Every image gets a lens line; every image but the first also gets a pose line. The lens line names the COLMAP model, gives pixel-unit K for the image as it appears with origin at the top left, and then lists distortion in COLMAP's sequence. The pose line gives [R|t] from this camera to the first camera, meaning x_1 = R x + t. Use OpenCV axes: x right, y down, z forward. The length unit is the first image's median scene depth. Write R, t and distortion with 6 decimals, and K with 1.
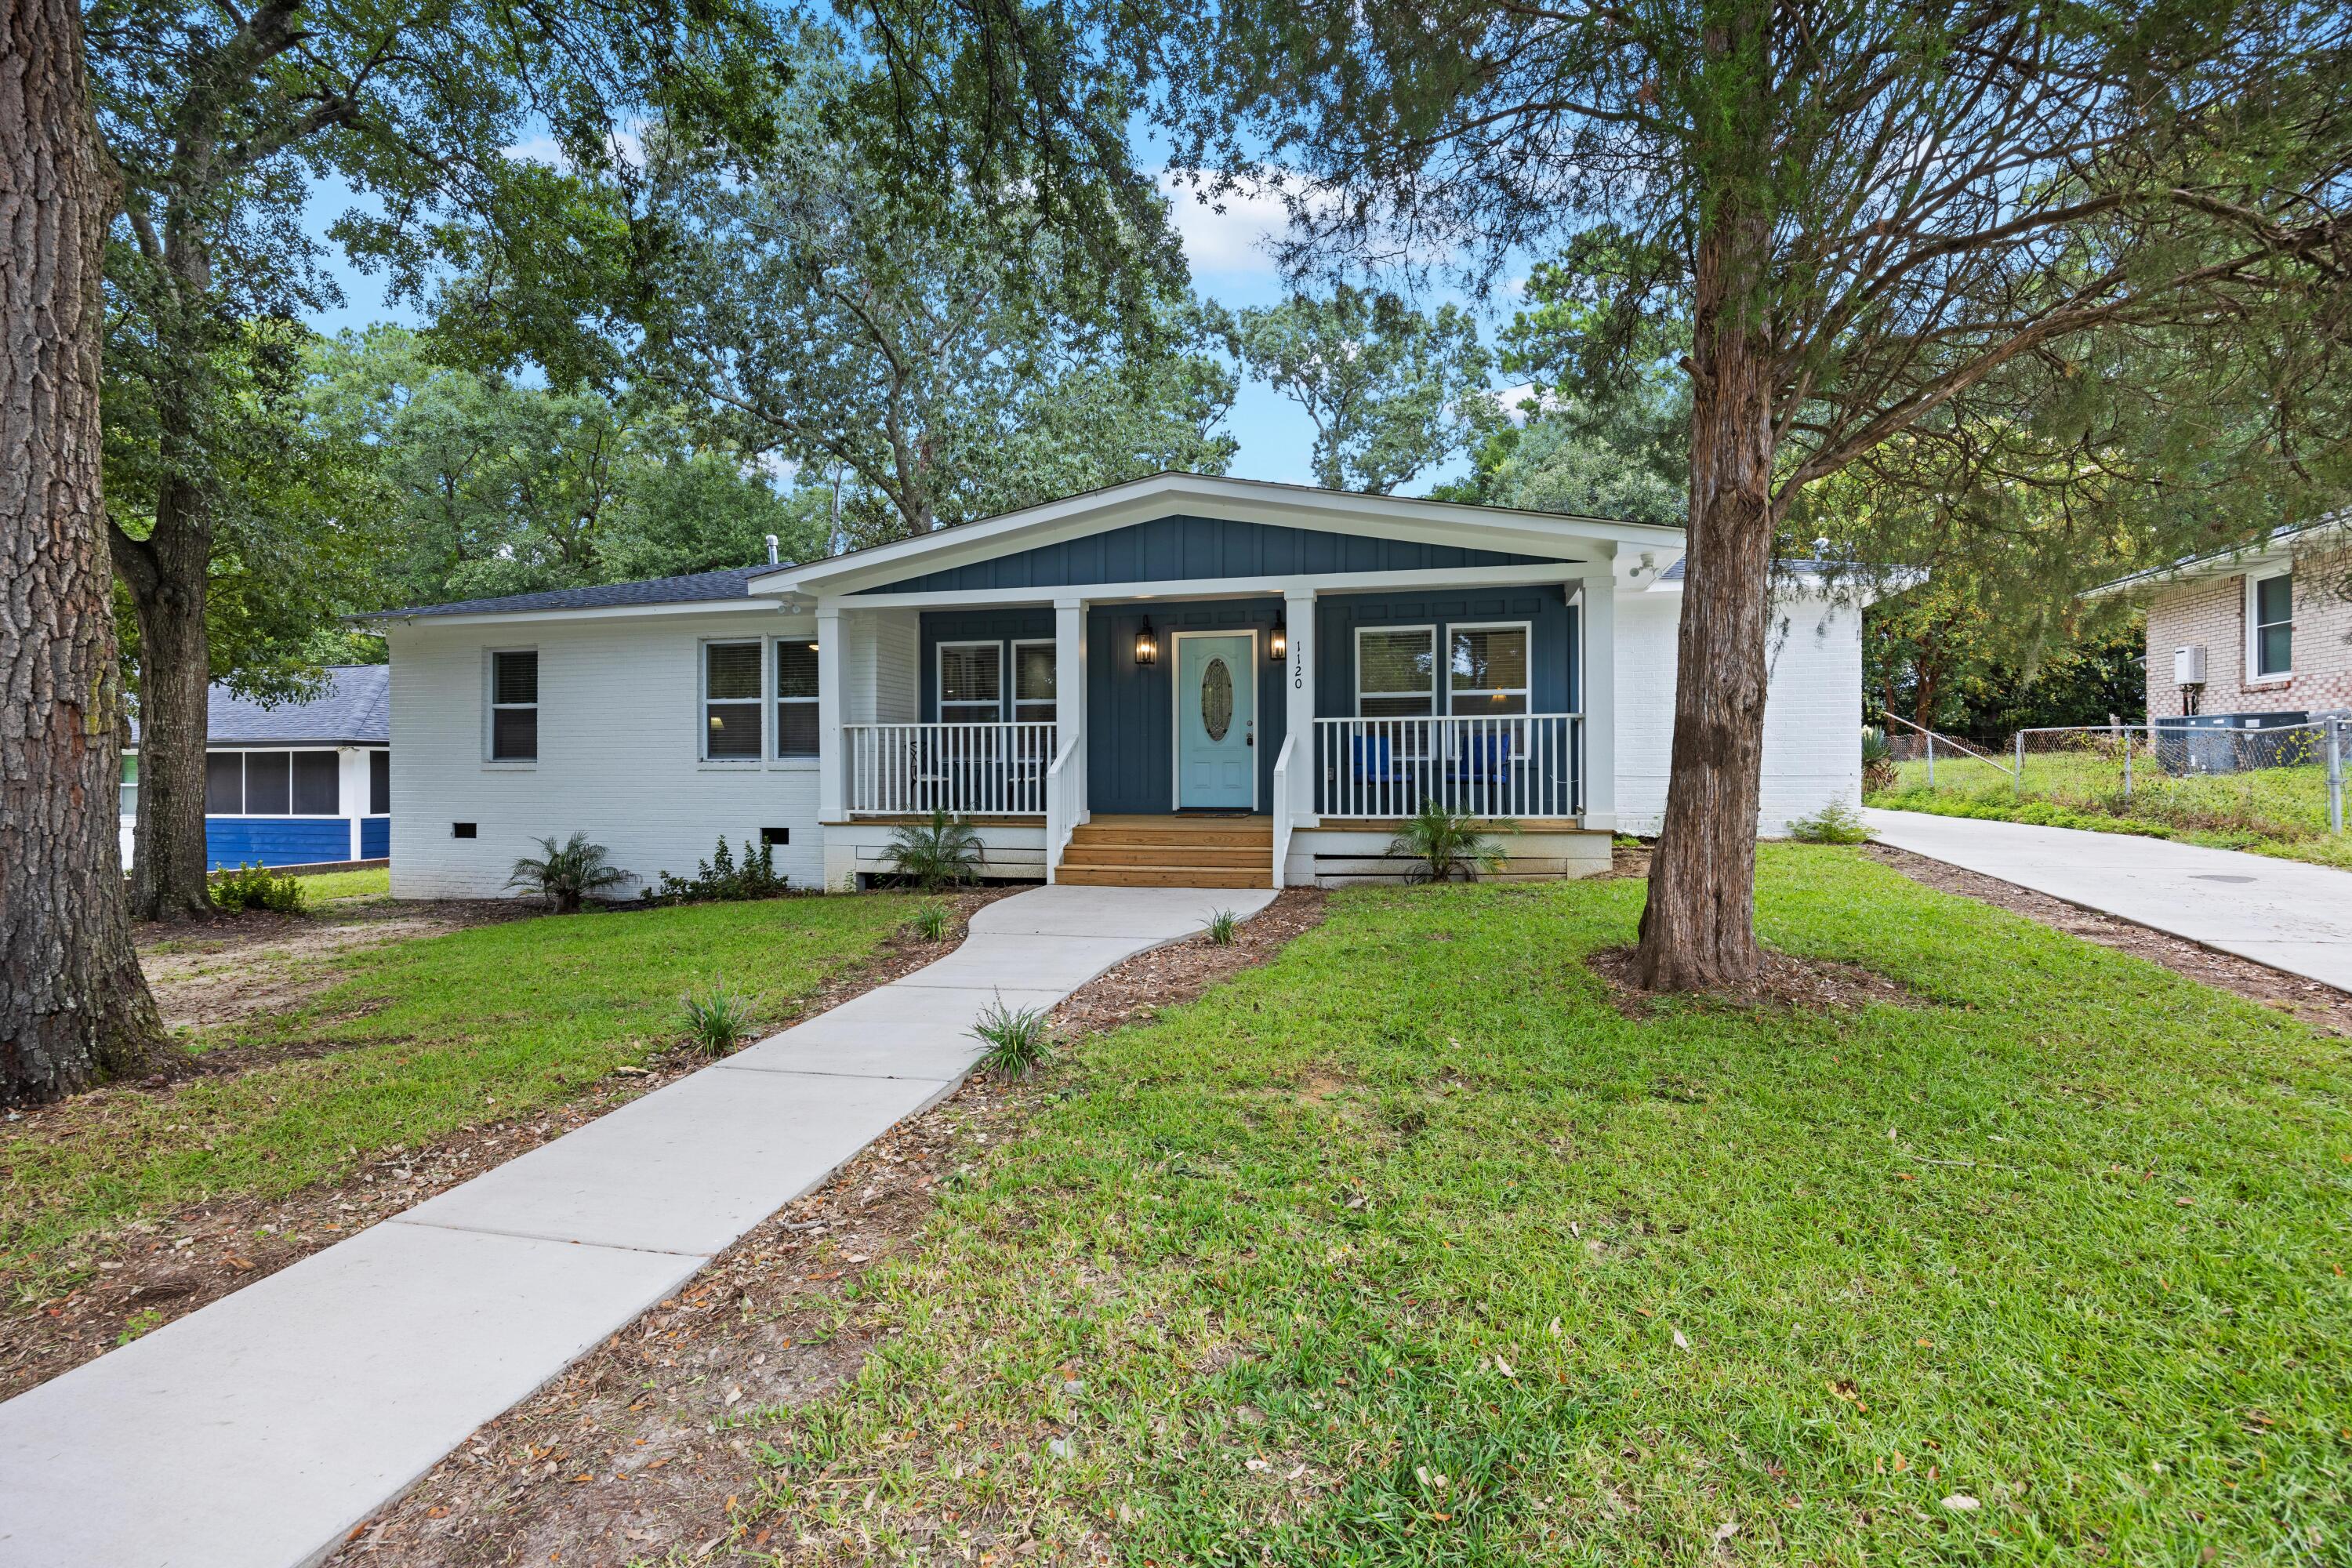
lens RADIAL K [[1073.6, 0, 1174.9], [0, 1073.6, 764.1], [0, 0, 1]] dist [-0.013535, -0.000550]
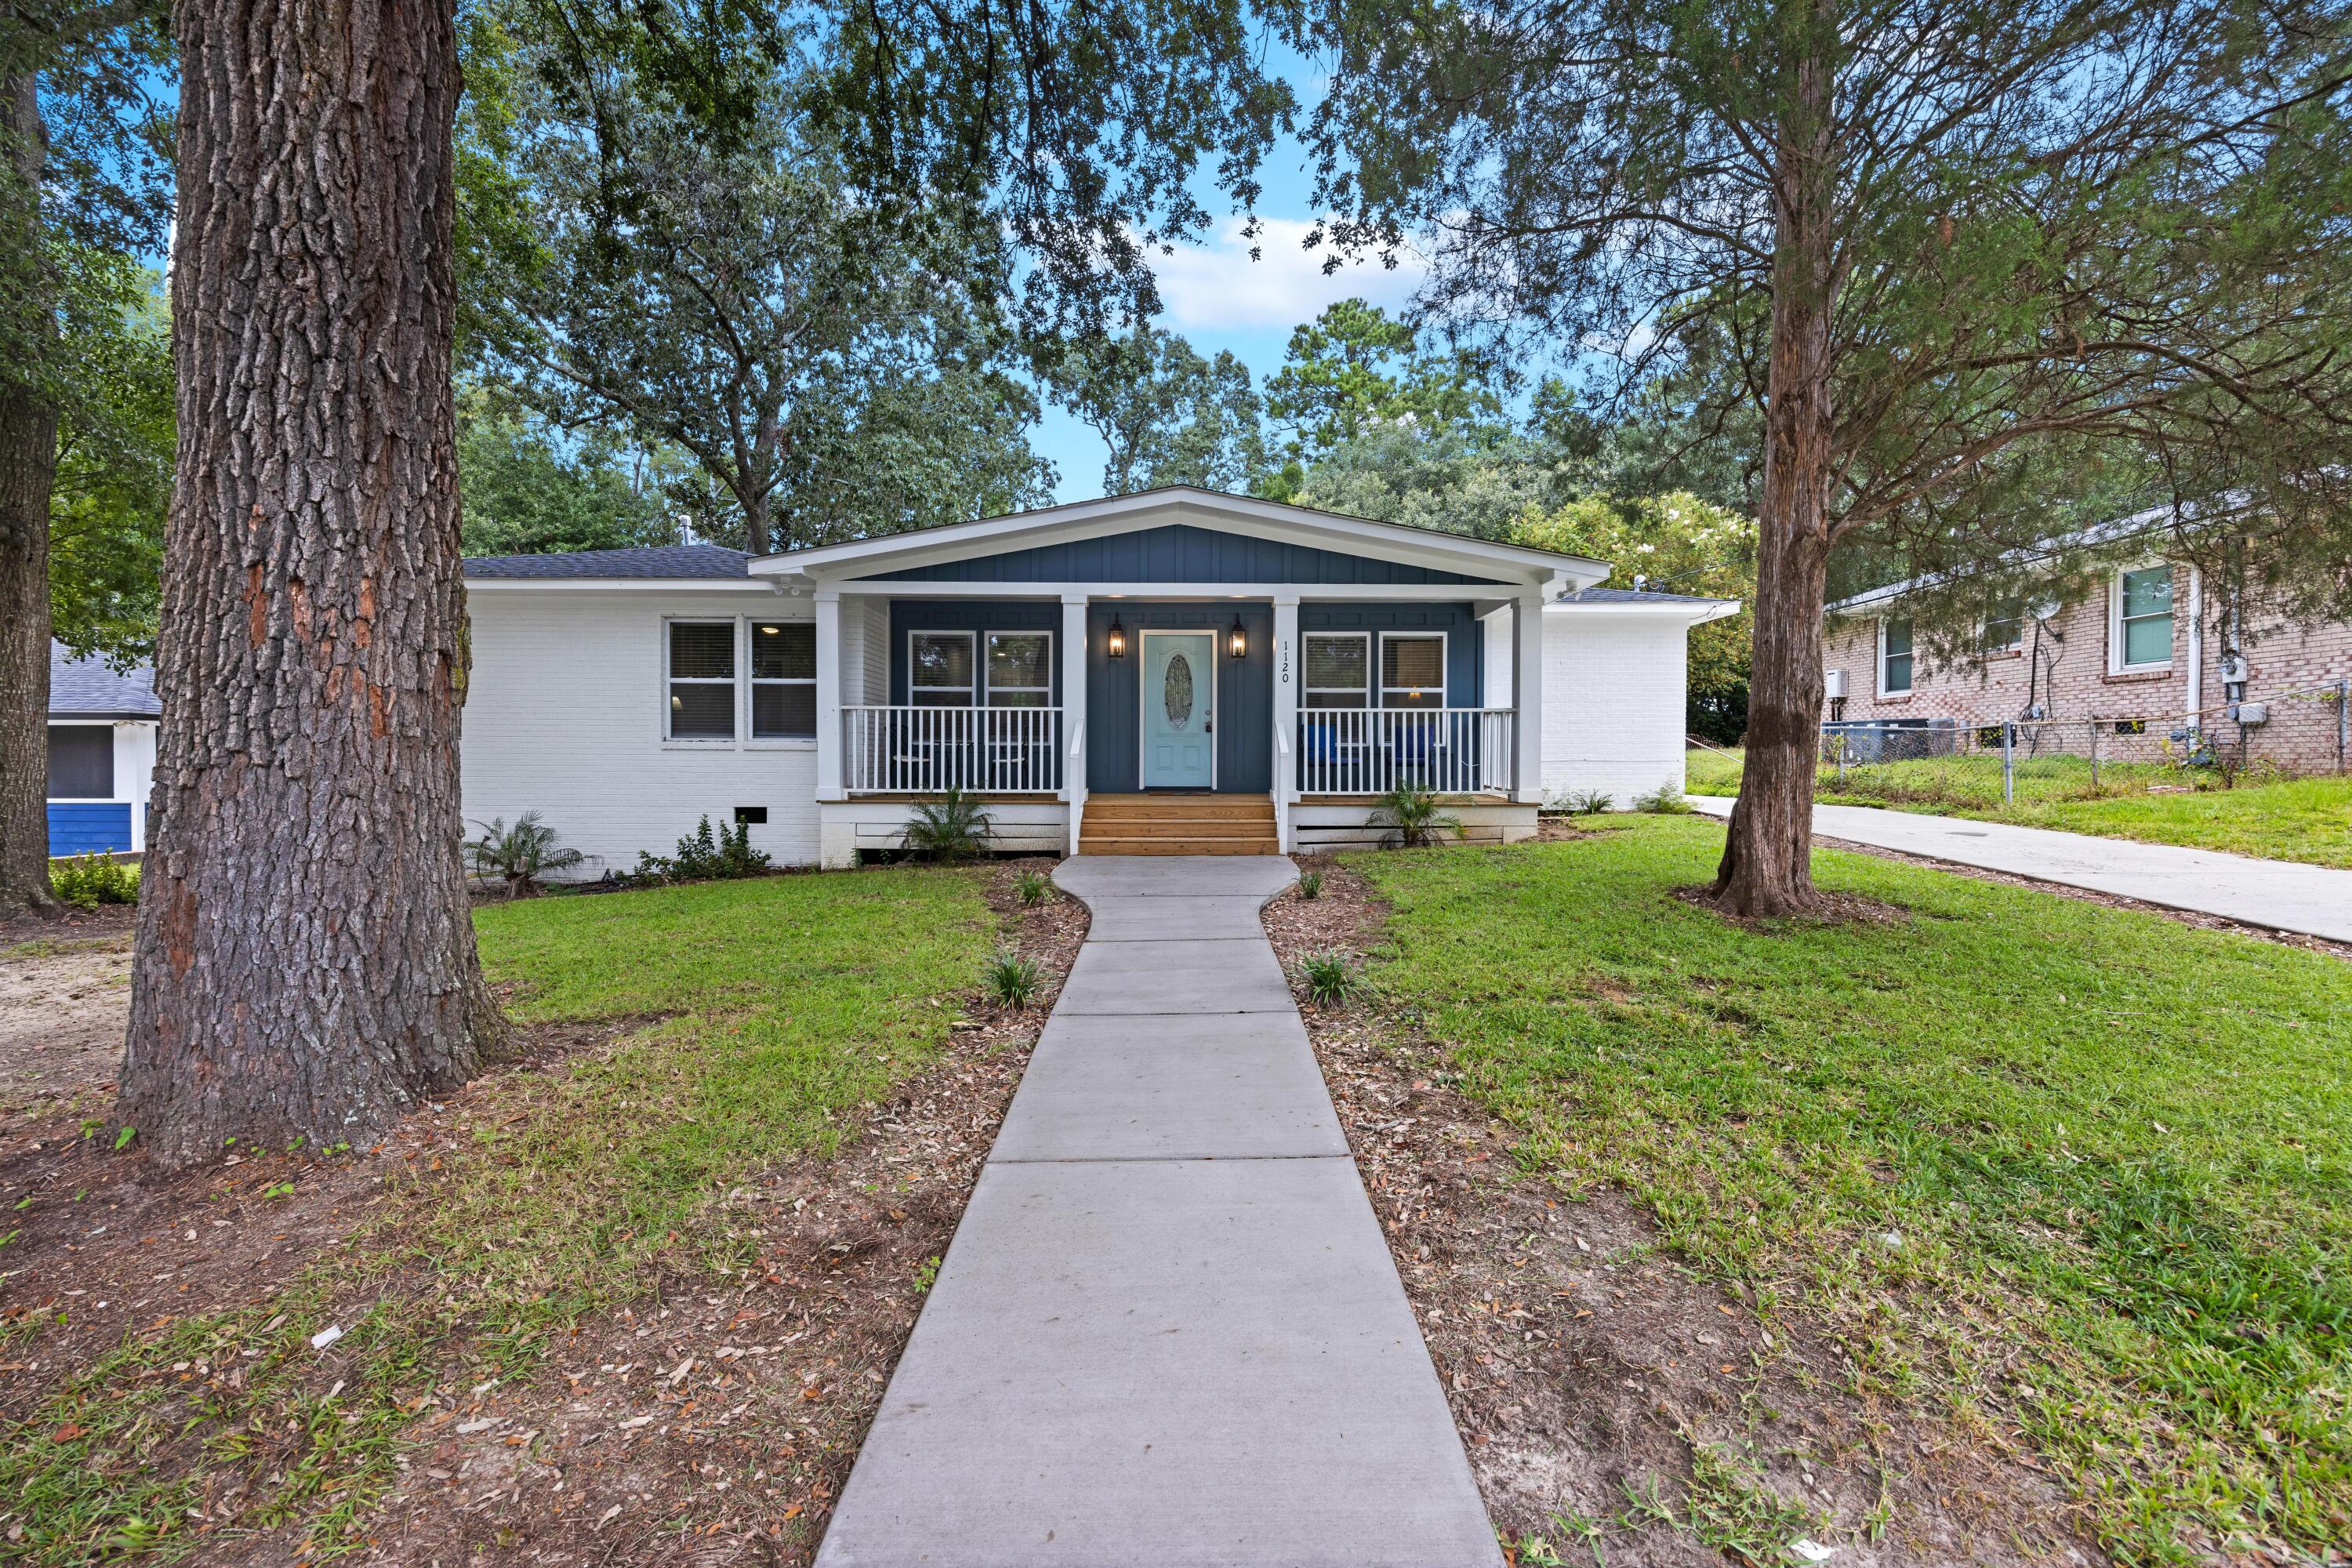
lens RADIAL K [[973.3, 0, 1173.8], [0, 973.3, 770.2], [0, 0, 1]] dist [0.000069, -0.000009]
pose [[0.968422, 0.004474, 0.249277, -0.226918], [-0.008185, 0.999871, 0.013851, 0.009051], [-0.249183, -0.015454, 0.968333, 0.011621]]
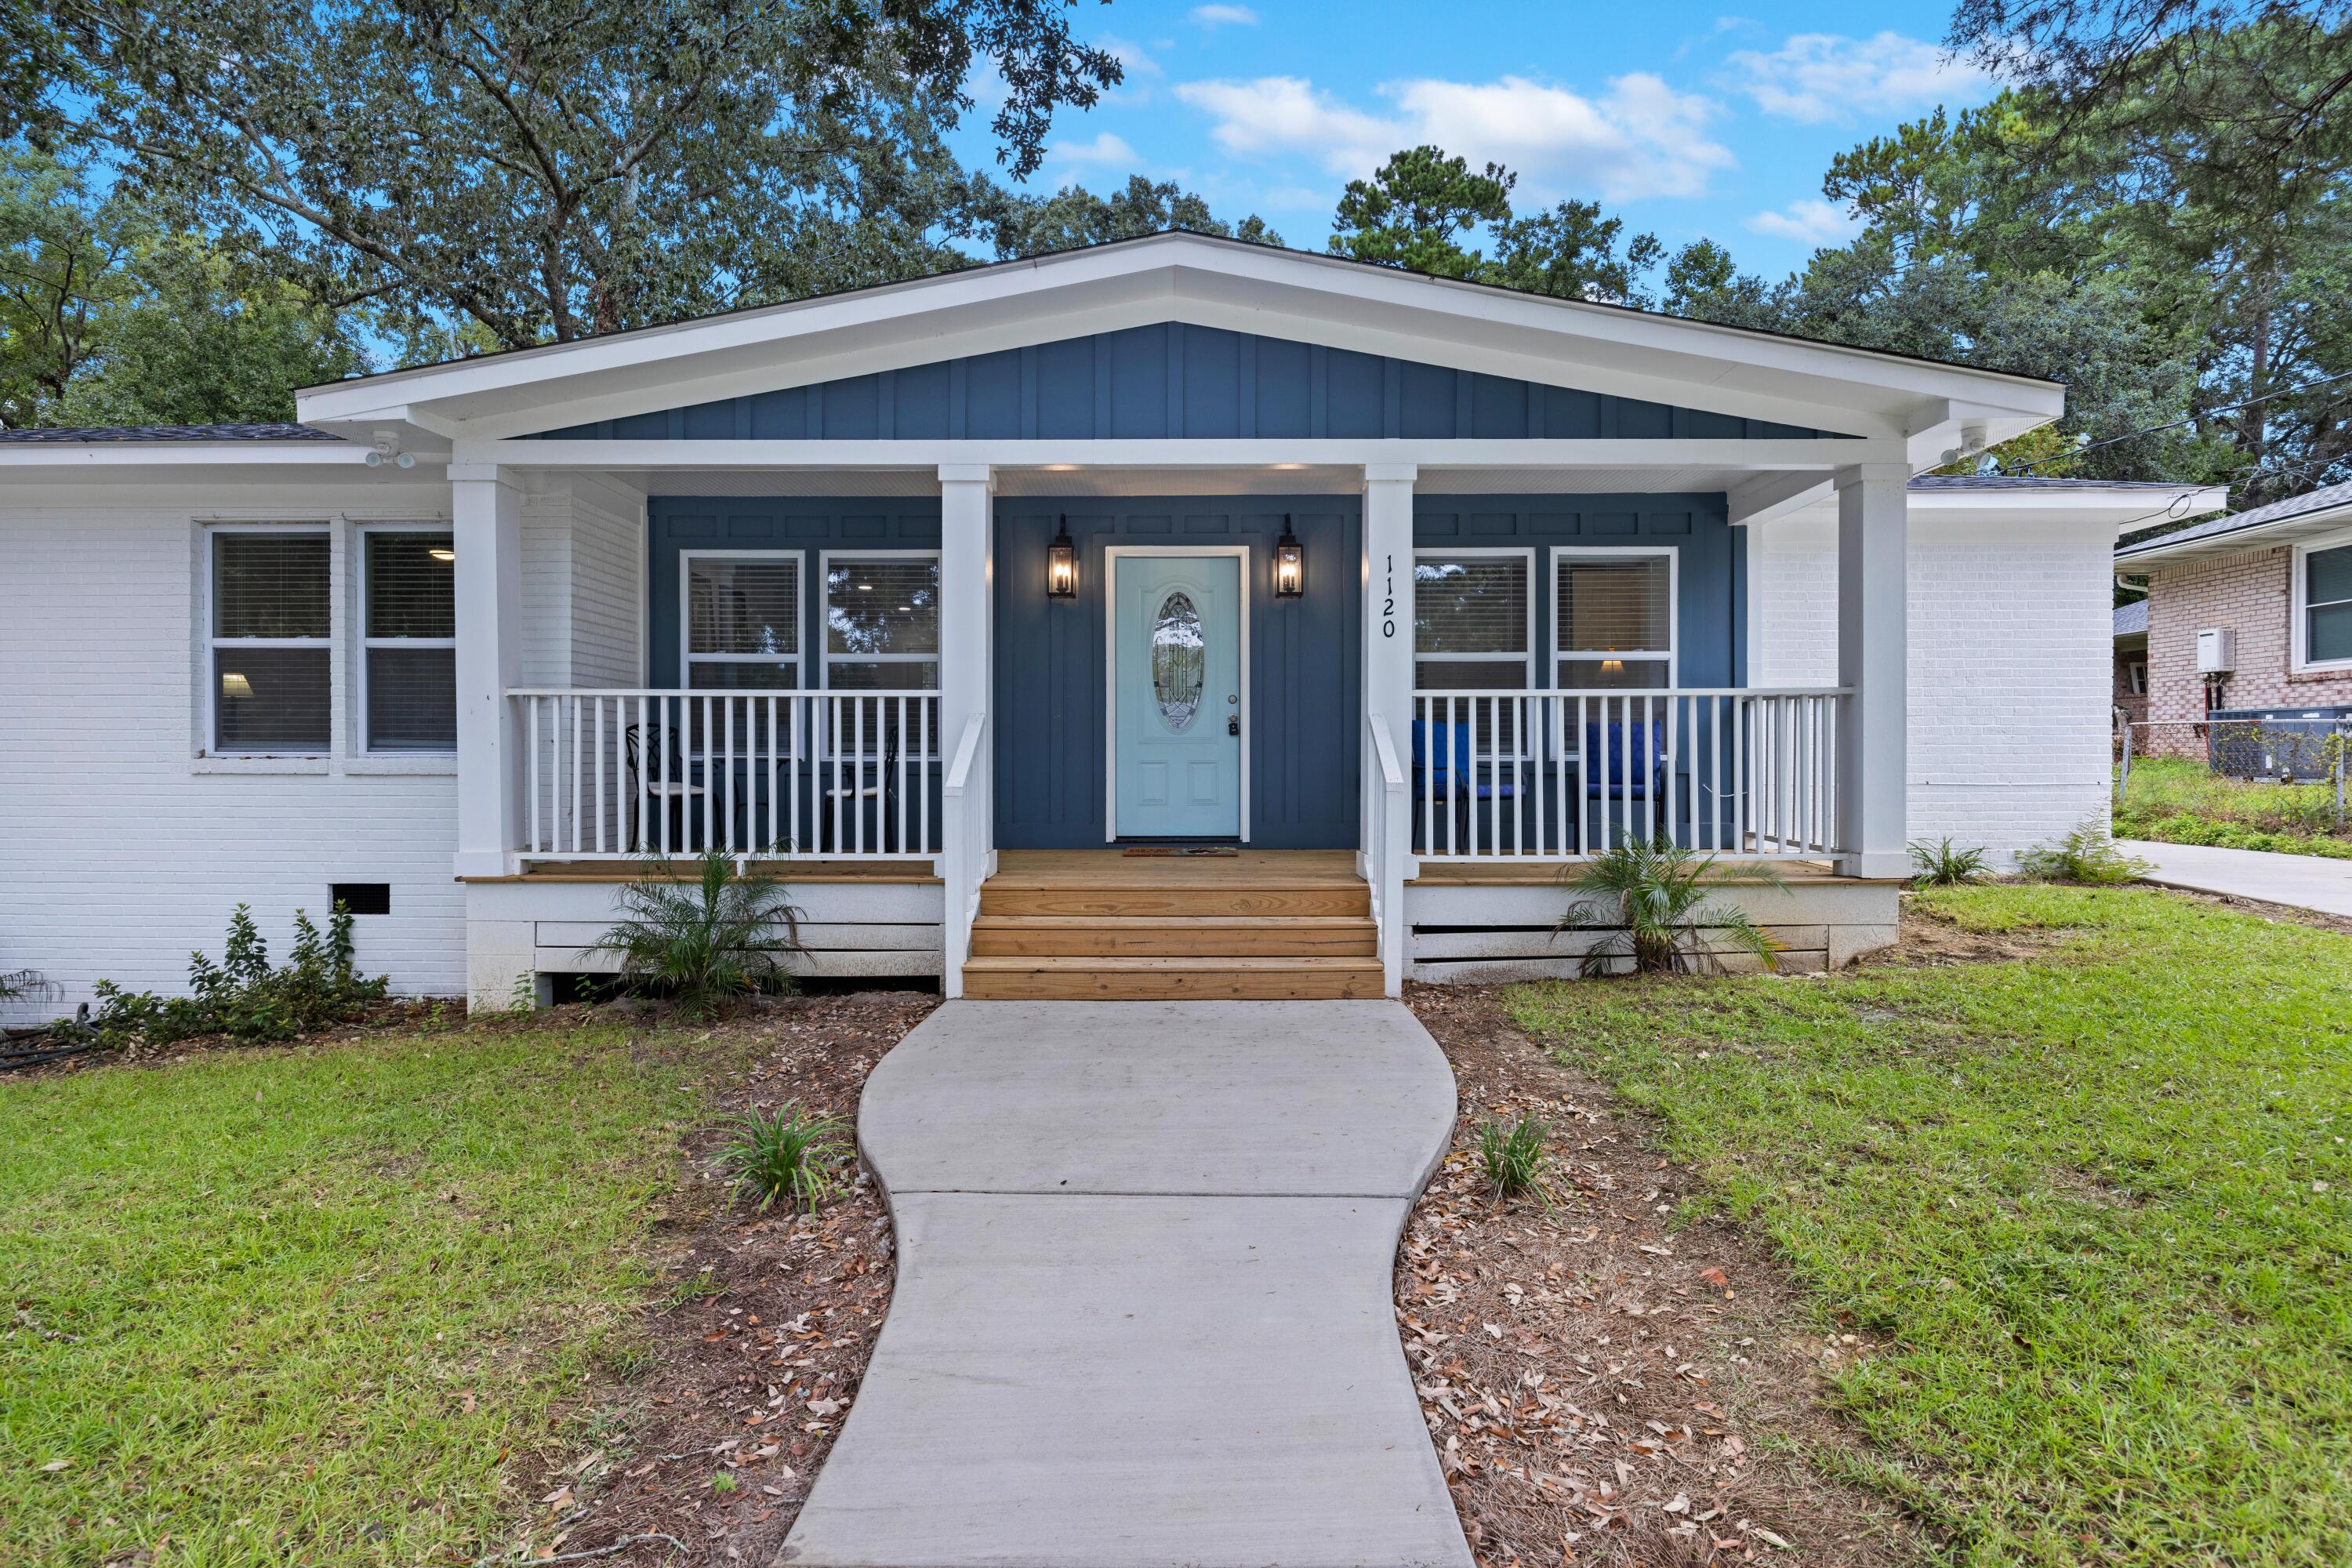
lens RADIAL K [[1196.4, 0, 1175.3], [0, 1196.4, 763.7], [0, 0, 1]] dist [-0.009155, -0.000132]
pose [[0.971519, 0.002230, 0.236951, -0.127602], [-0.004317, 0.999956, 0.008290, -0.006737], [-0.236922, -0.009076, 0.971486, 0.350111]]
